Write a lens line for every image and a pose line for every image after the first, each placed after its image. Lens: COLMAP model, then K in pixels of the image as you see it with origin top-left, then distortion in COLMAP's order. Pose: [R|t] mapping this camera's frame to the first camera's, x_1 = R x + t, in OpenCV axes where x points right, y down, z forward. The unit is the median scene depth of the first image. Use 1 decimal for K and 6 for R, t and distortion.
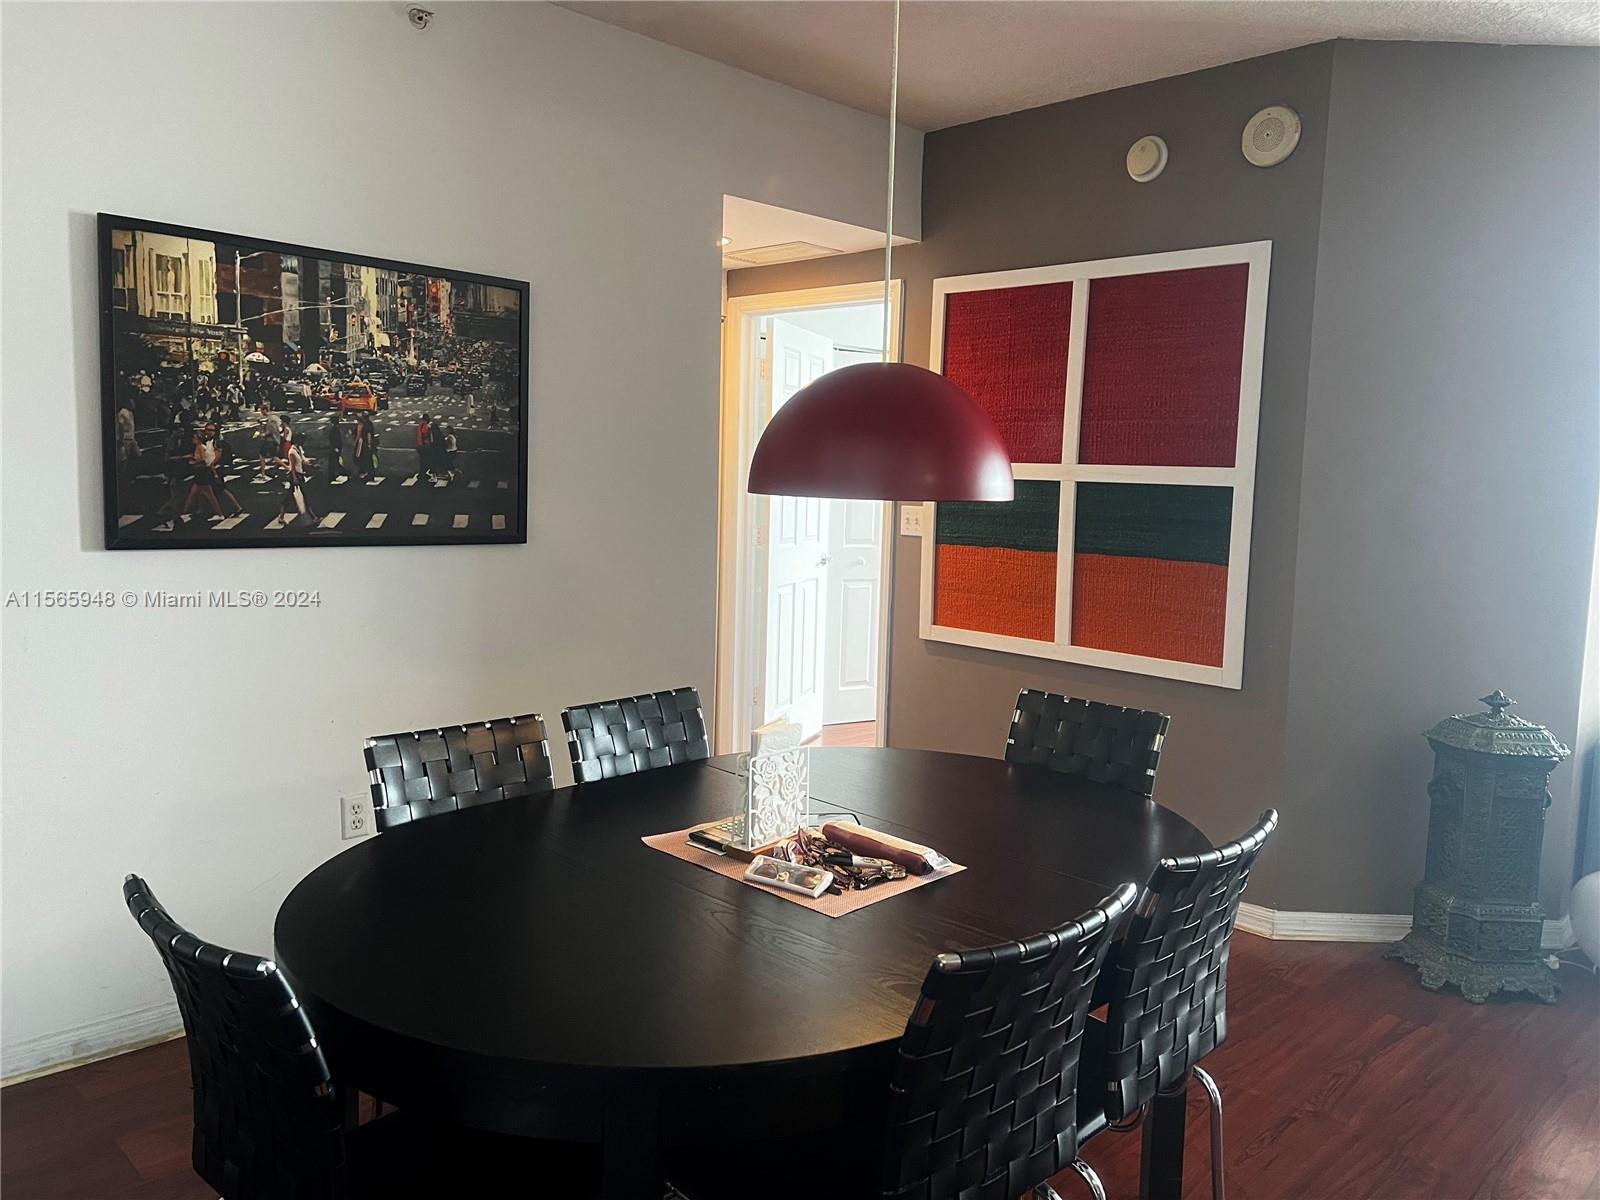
lens RADIAL K [[1175.7, 0, 800.0], [0, 1175.7, 600.0], [0, 0, 1]] dist [-0.005339, -0.007414]
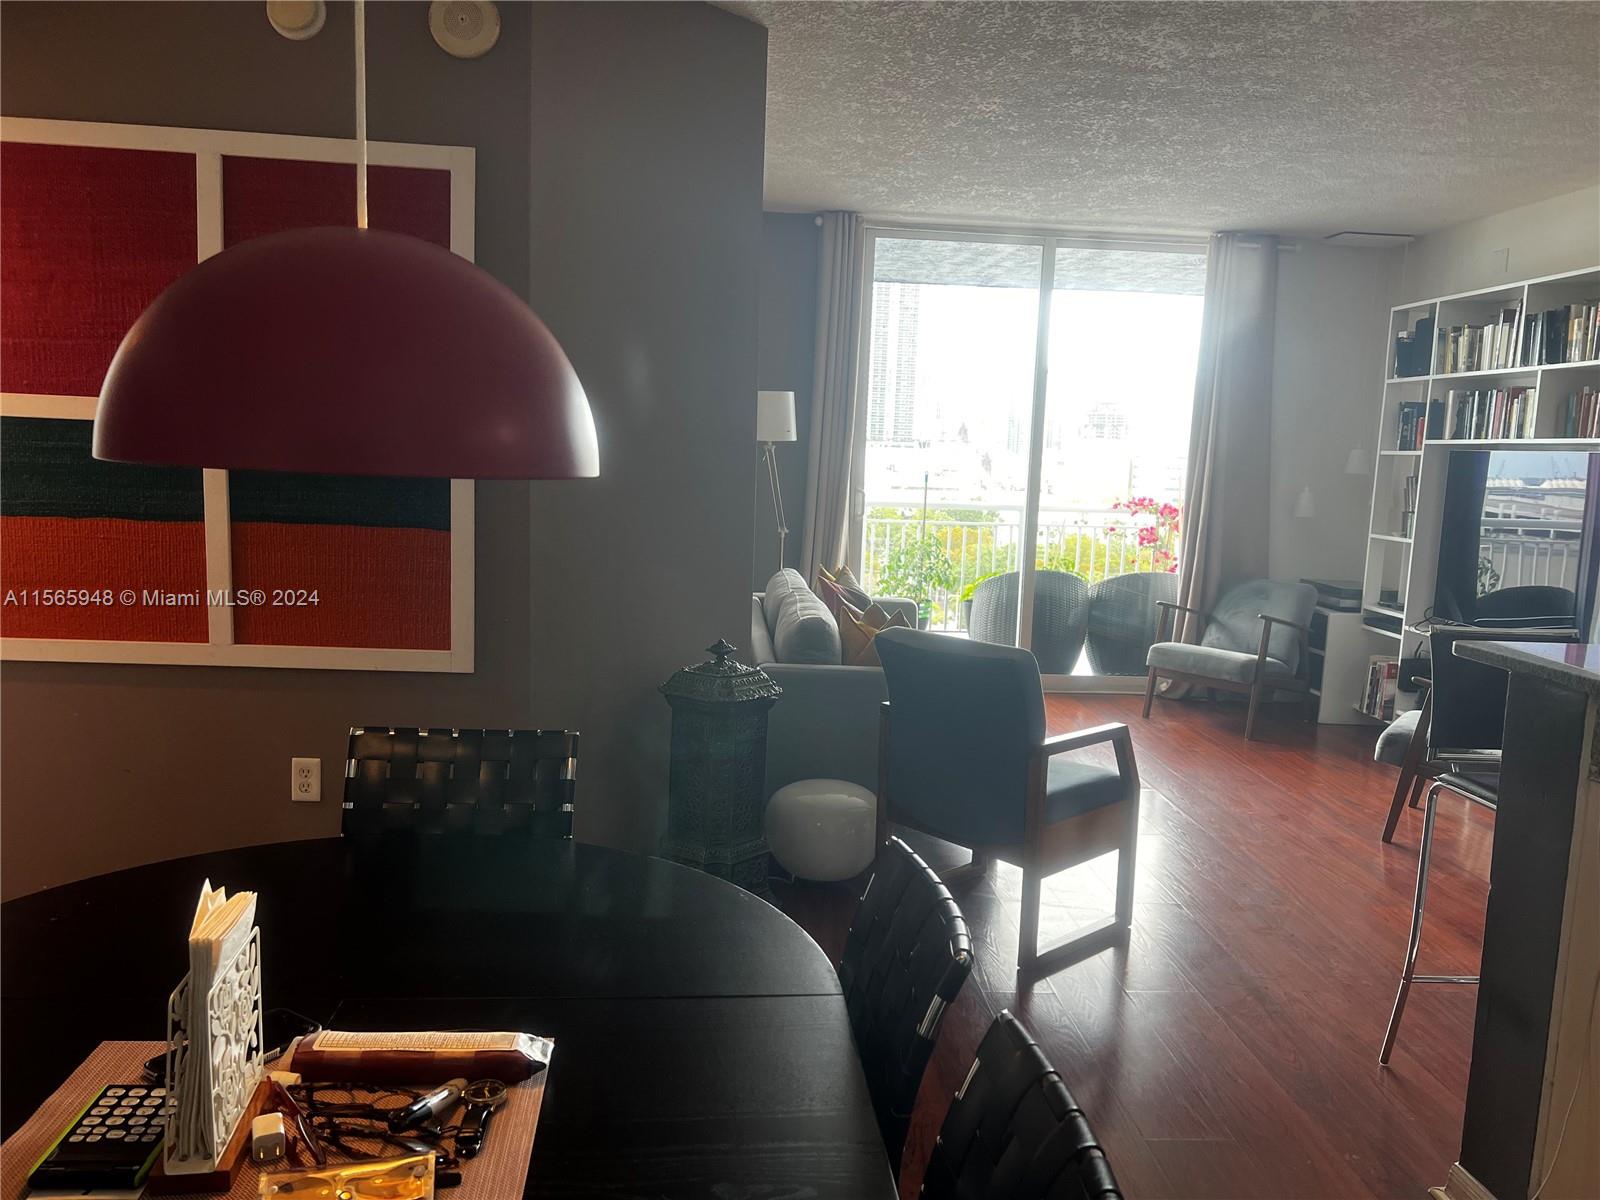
lens RADIAL K [[1175.7, 0, 800.0], [0, 1175.7, 600.0], [0, 0, 1]] dist [-0.005339, -0.007414]
pose [[0.628314, -0.098691, 0.771674, -0.137744], [0.059827, 0.995113, 0.078555, -0.030774], [-0.775656, -0.003190, 0.631148, 0.267336]]
